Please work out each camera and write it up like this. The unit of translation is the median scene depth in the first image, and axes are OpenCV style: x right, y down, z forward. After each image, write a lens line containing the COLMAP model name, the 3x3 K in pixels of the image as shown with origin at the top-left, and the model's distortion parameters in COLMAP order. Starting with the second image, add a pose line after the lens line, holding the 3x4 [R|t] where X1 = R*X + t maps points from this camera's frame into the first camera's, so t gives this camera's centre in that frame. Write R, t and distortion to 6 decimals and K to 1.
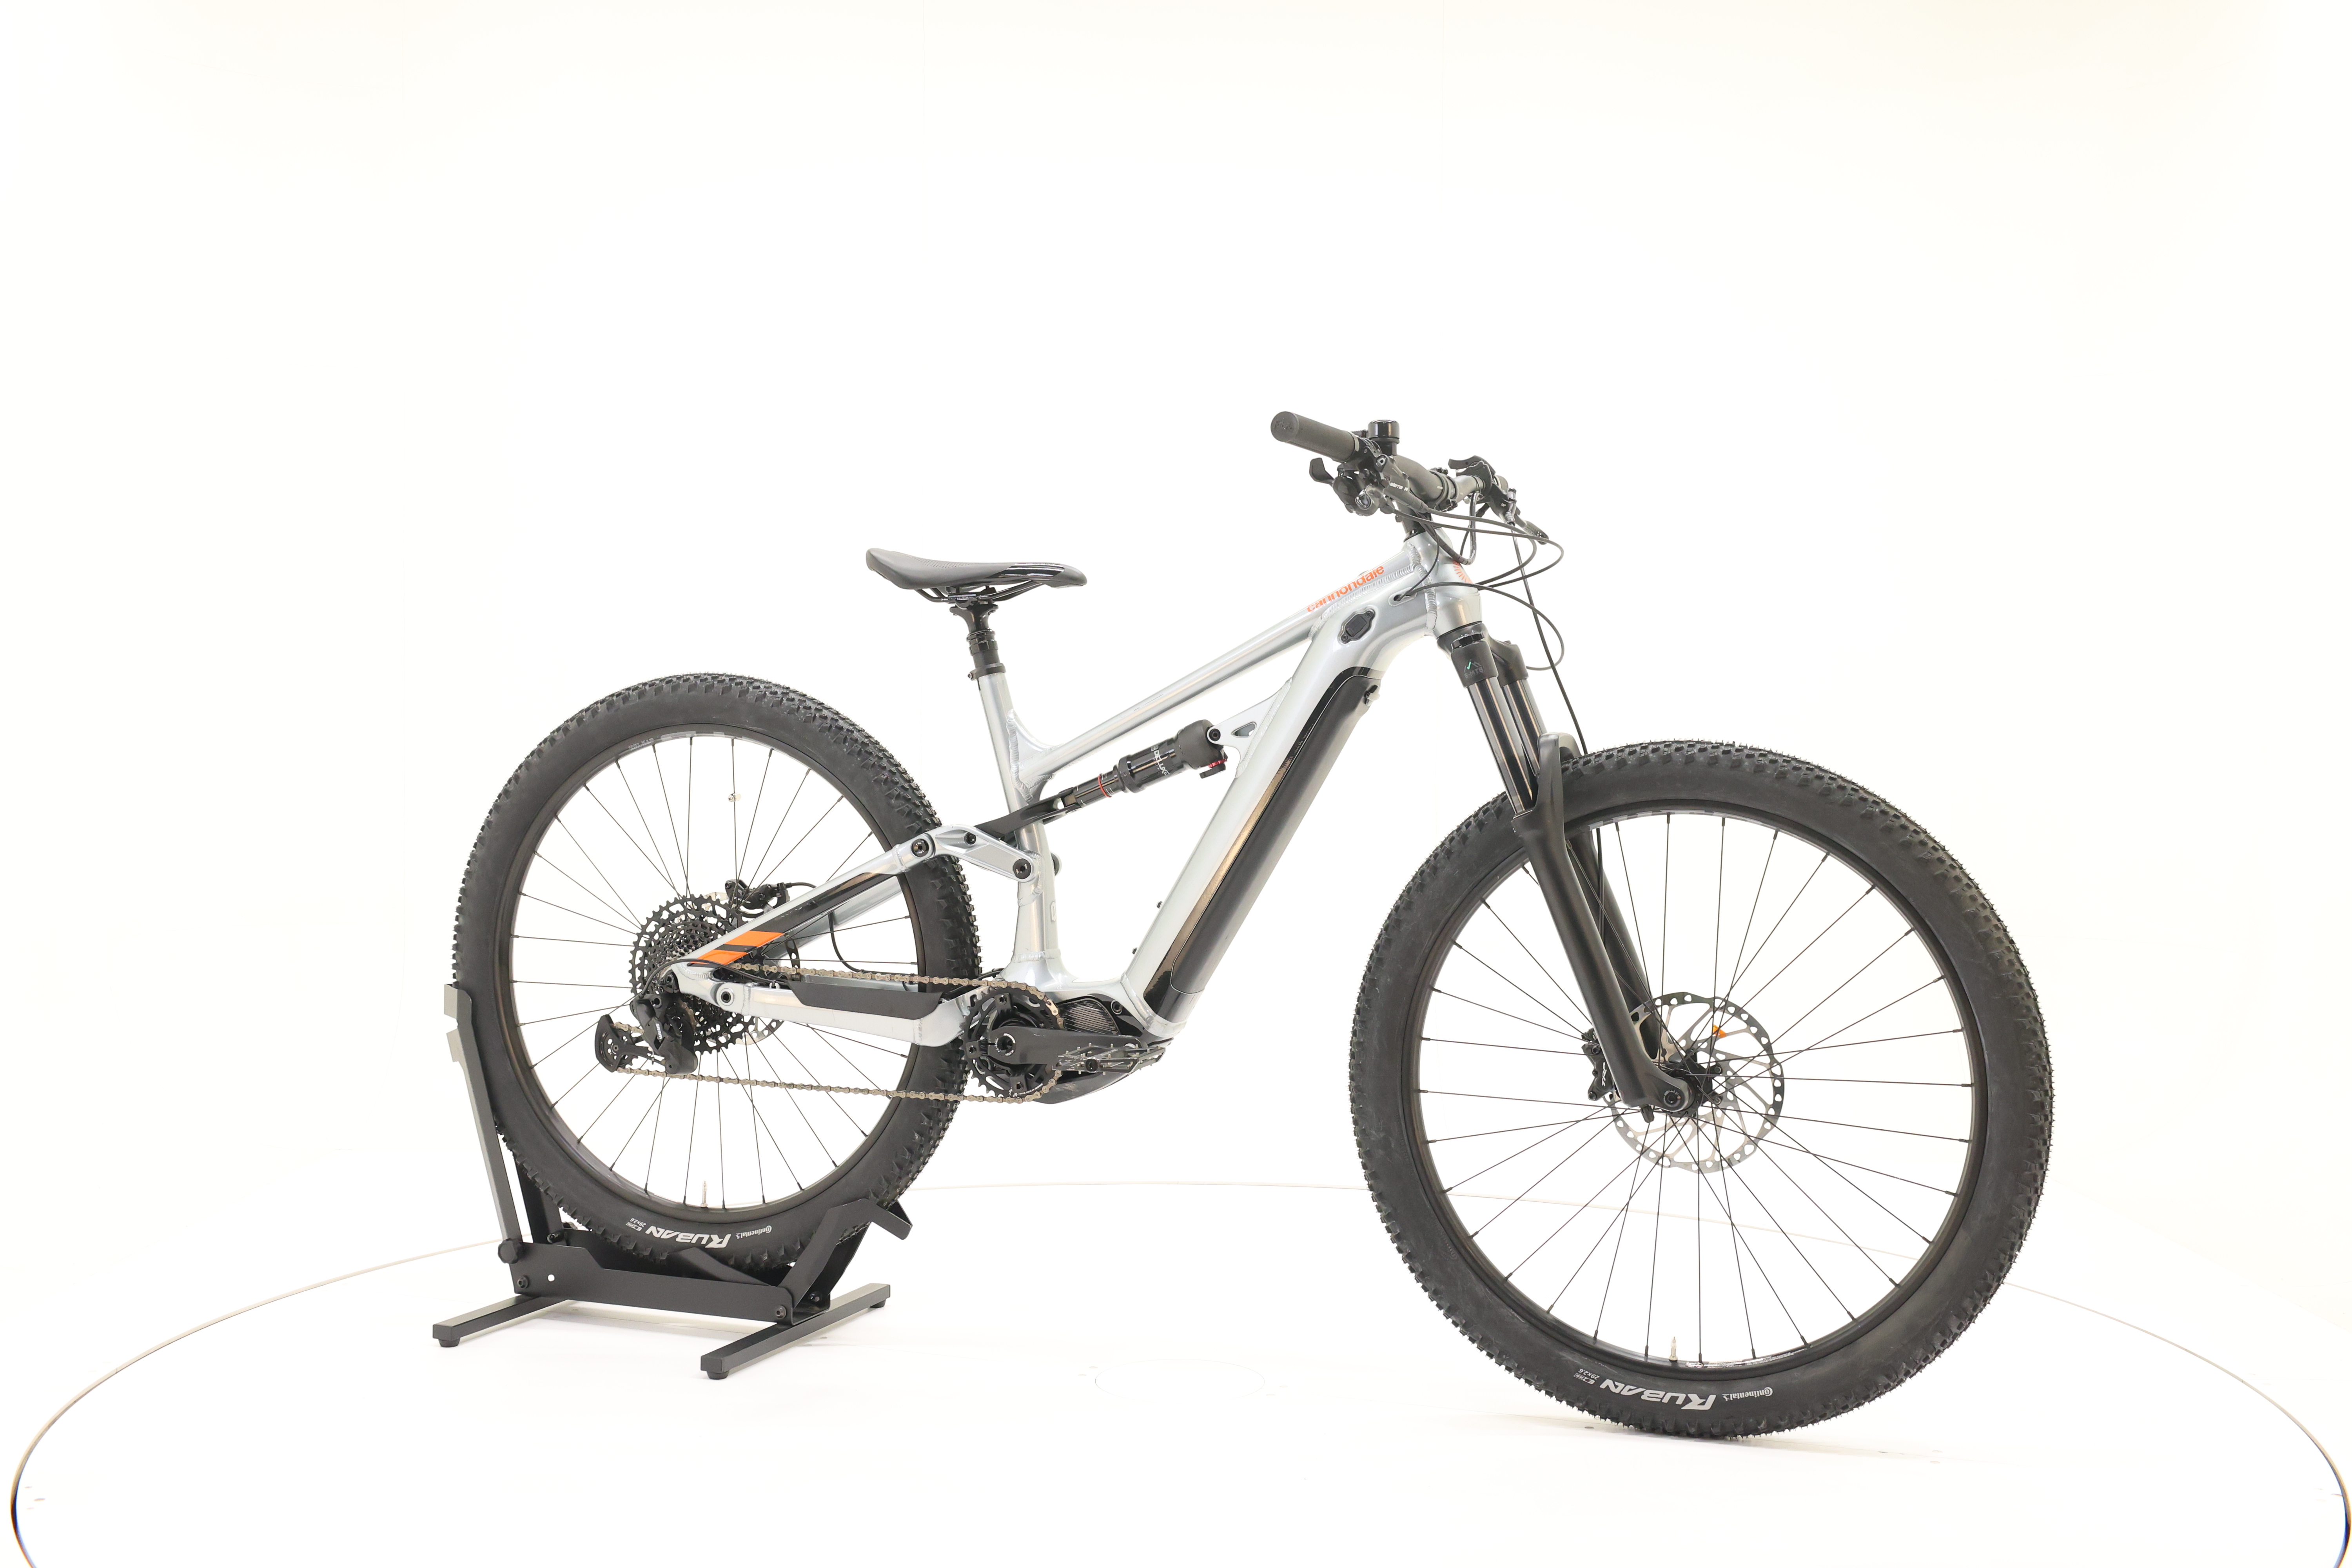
lens RADIAL K [[2530.3, 0, 1164.5], [0, 2530.3, 724.1], [0, 0, 1]] dist [-0.002906, -0.001367]
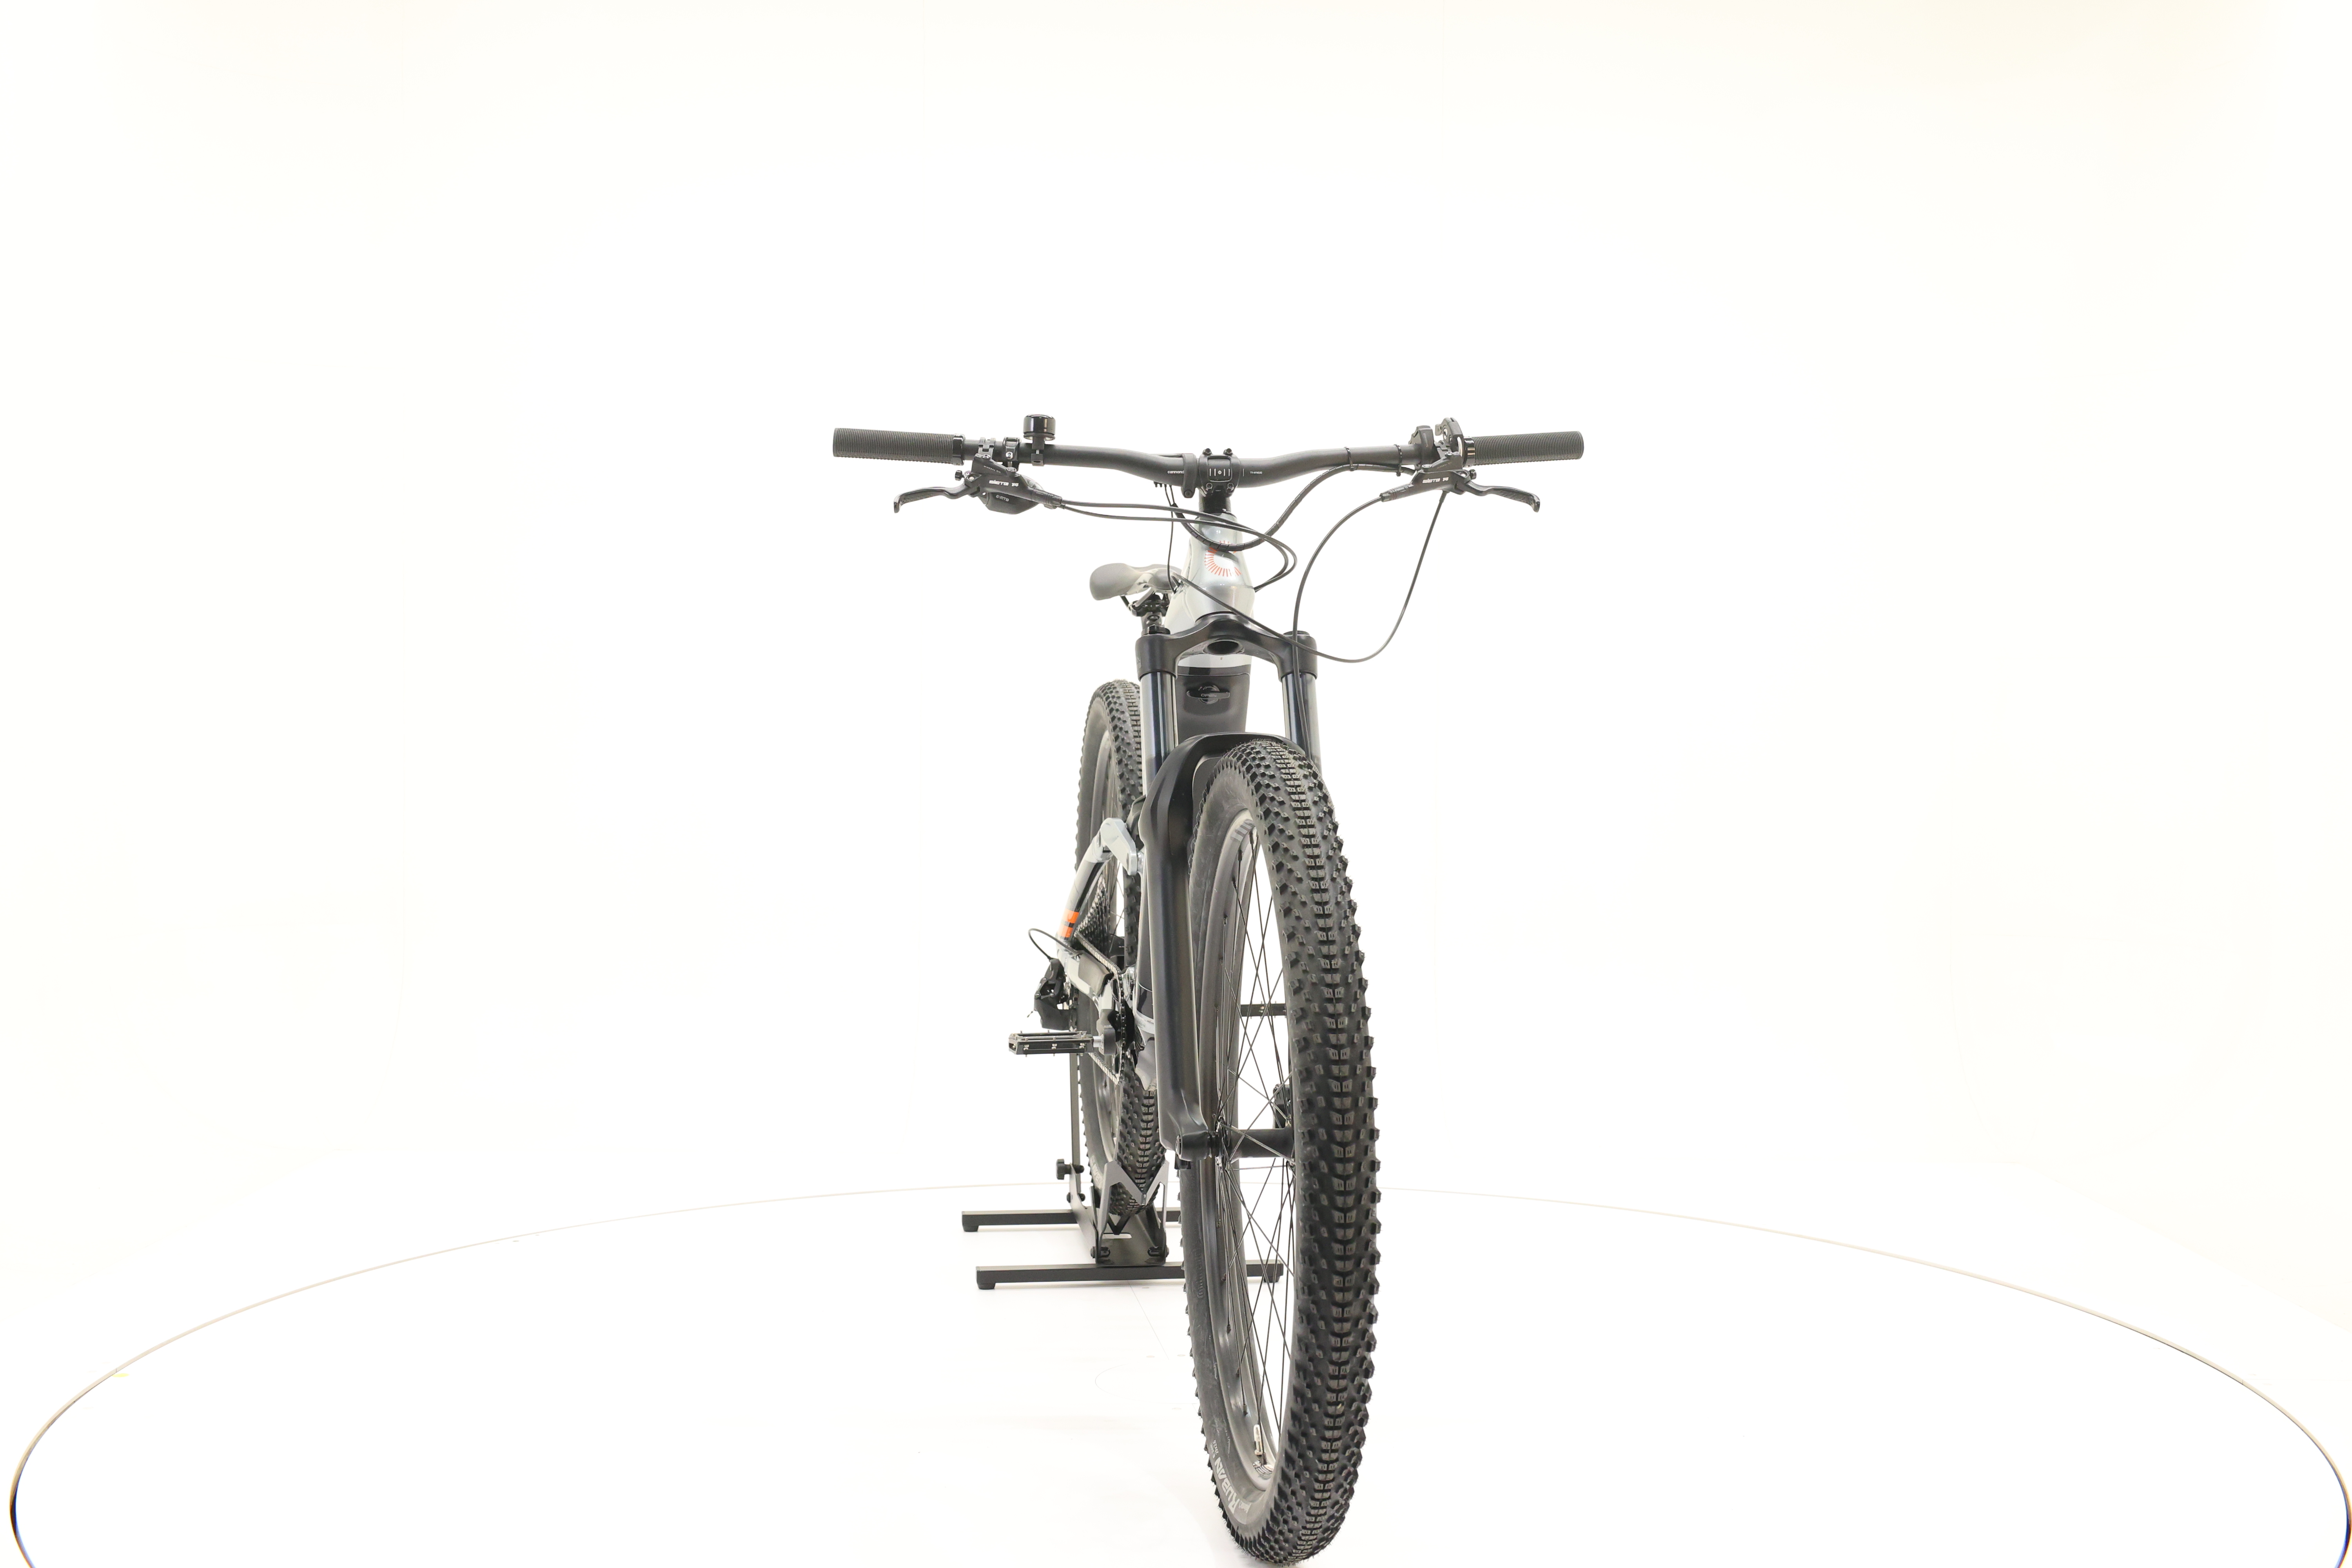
lens RADIAL K [[2530.3, 0, 1164.5], [0, 2530.3, 724.1], [0, 0, 1]] dist [-0.002906, -0.001367]
pose [[0.486466, 0.000252, -0.873699, 0.858288], [-0.003974, 0.999990, -0.001924, 0.001879], [0.873690, 0.004408, 0.486463, 0.497013]]
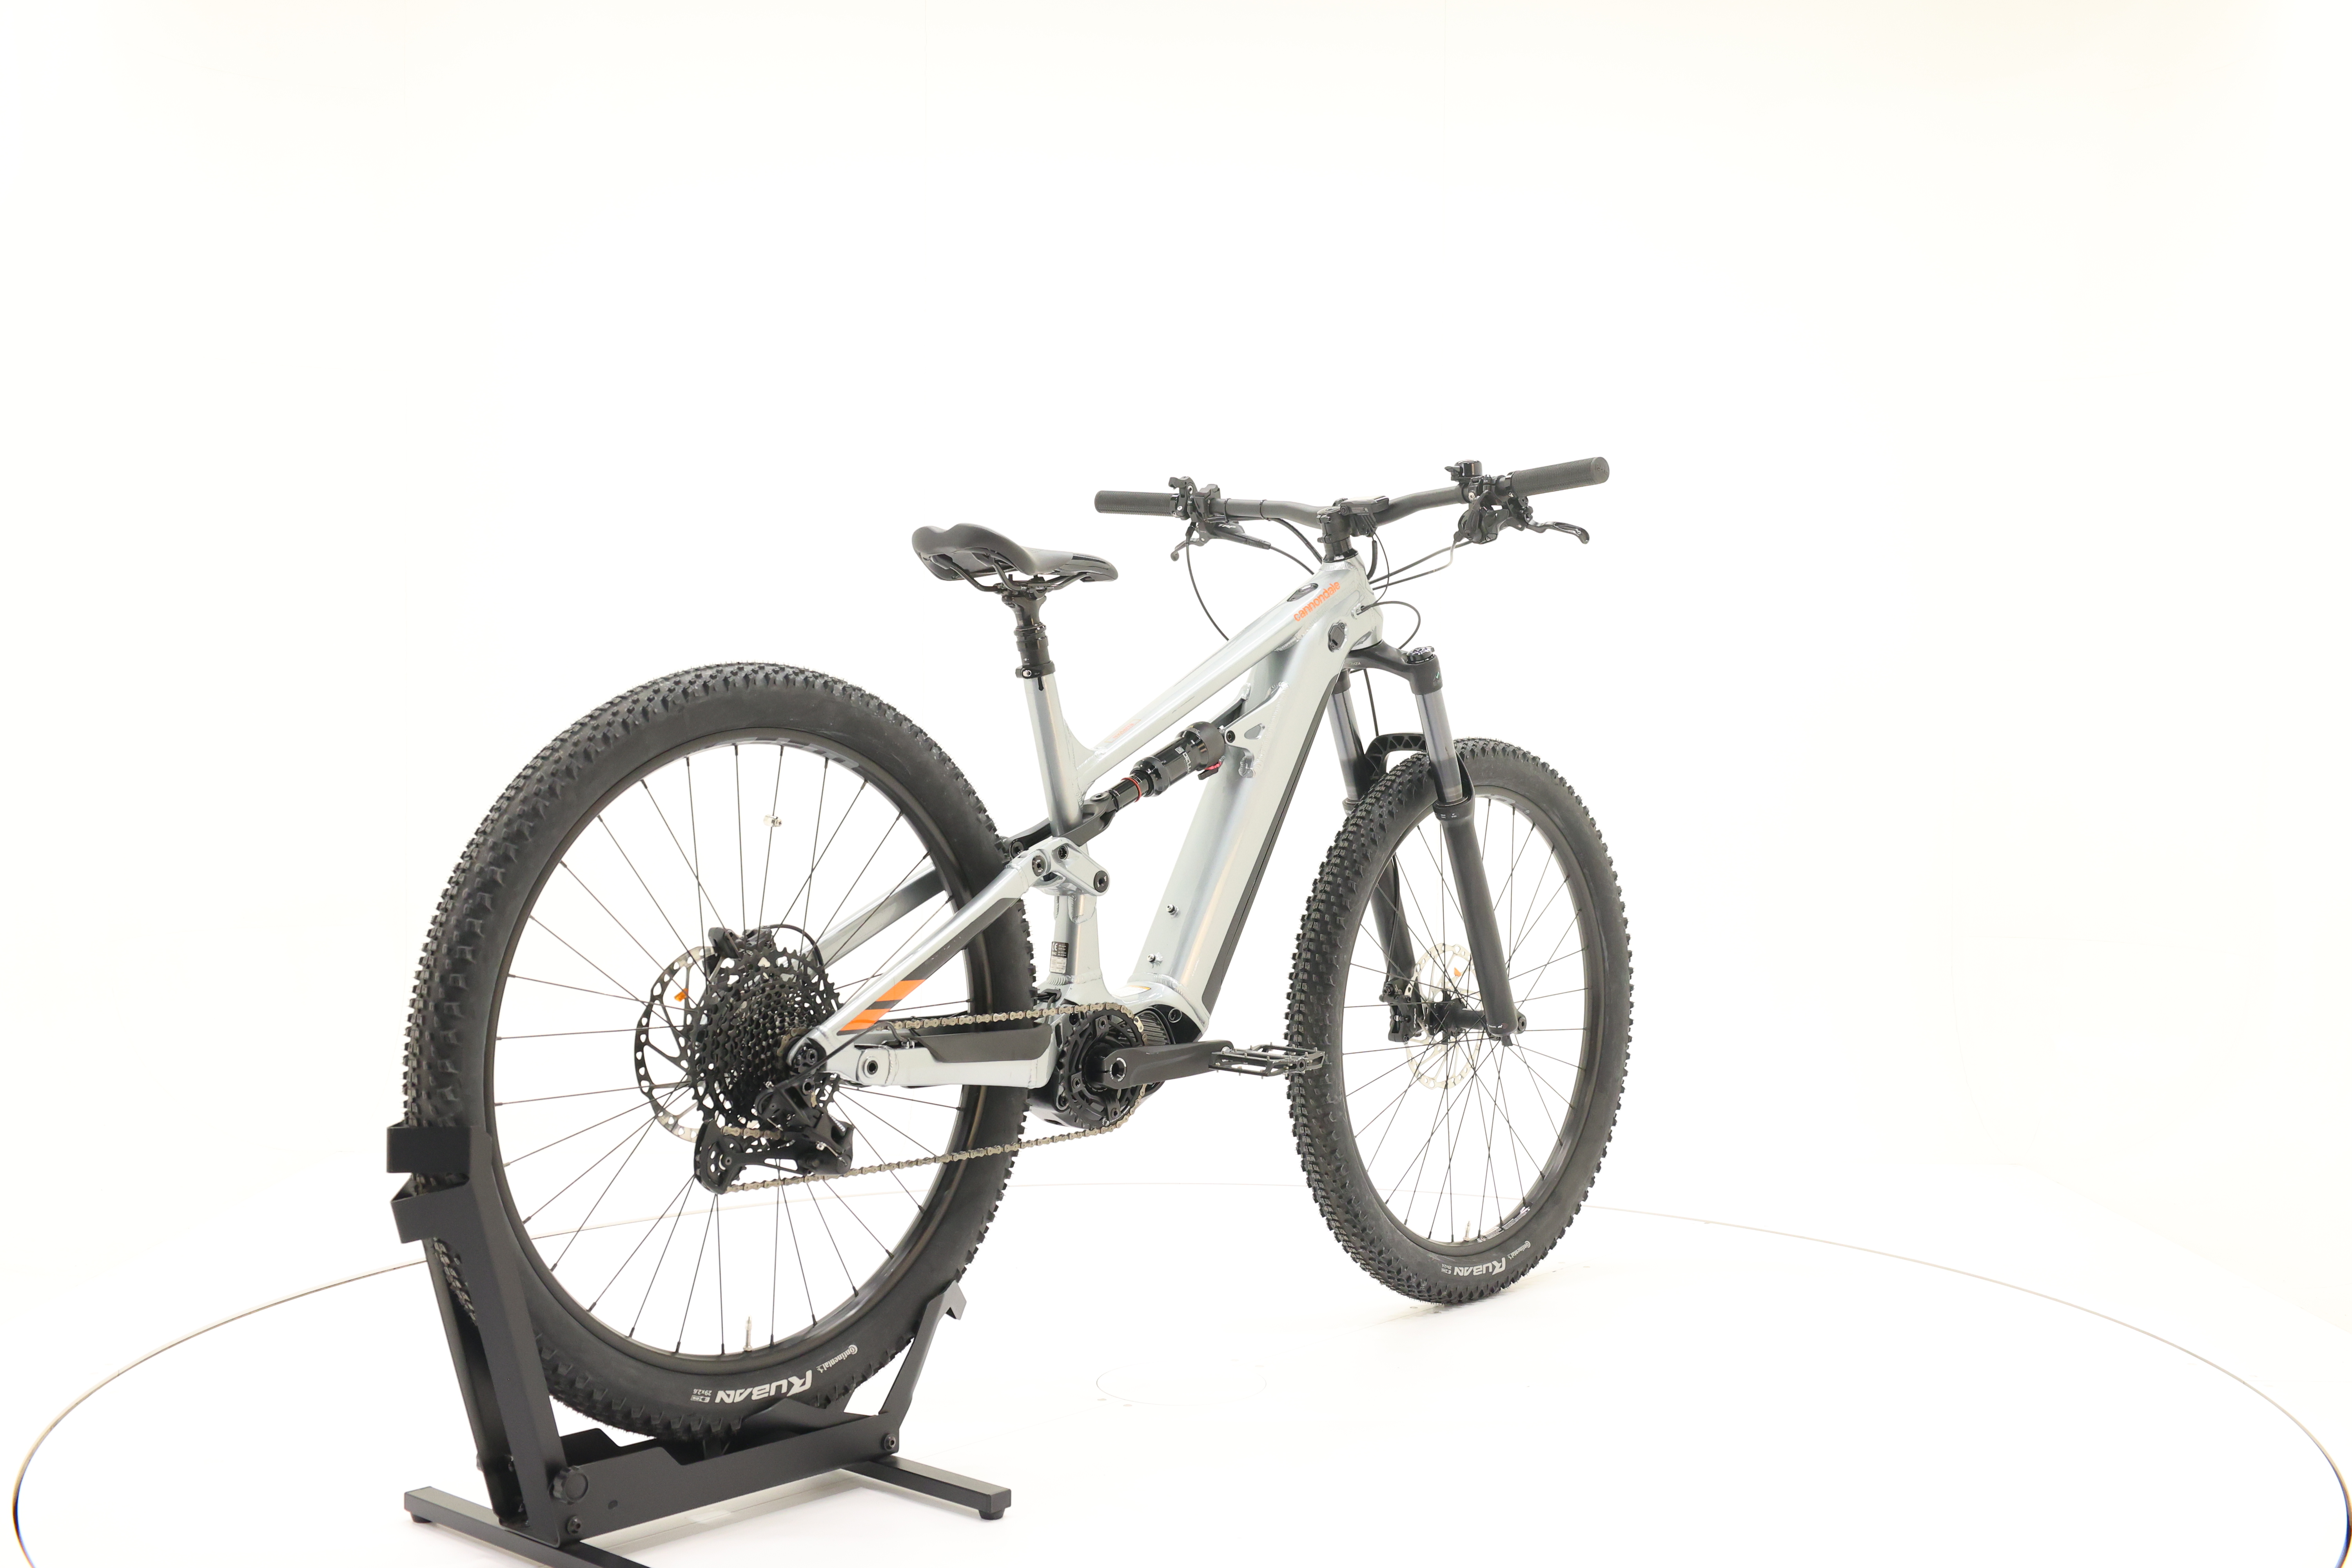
lens RADIAL K [[2530.3, 0, 1164.5], [0, 2530.3, 724.1], [0, 0, 1]] dist [-0.002906, -0.001367]
pose [[0.344988, -0.002318, 0.938604, -0.914848], [0.000126, 0.999997, 0.002424, -0.003249], [-0.938607, -0.000718, 0.344987, 0.647680]]
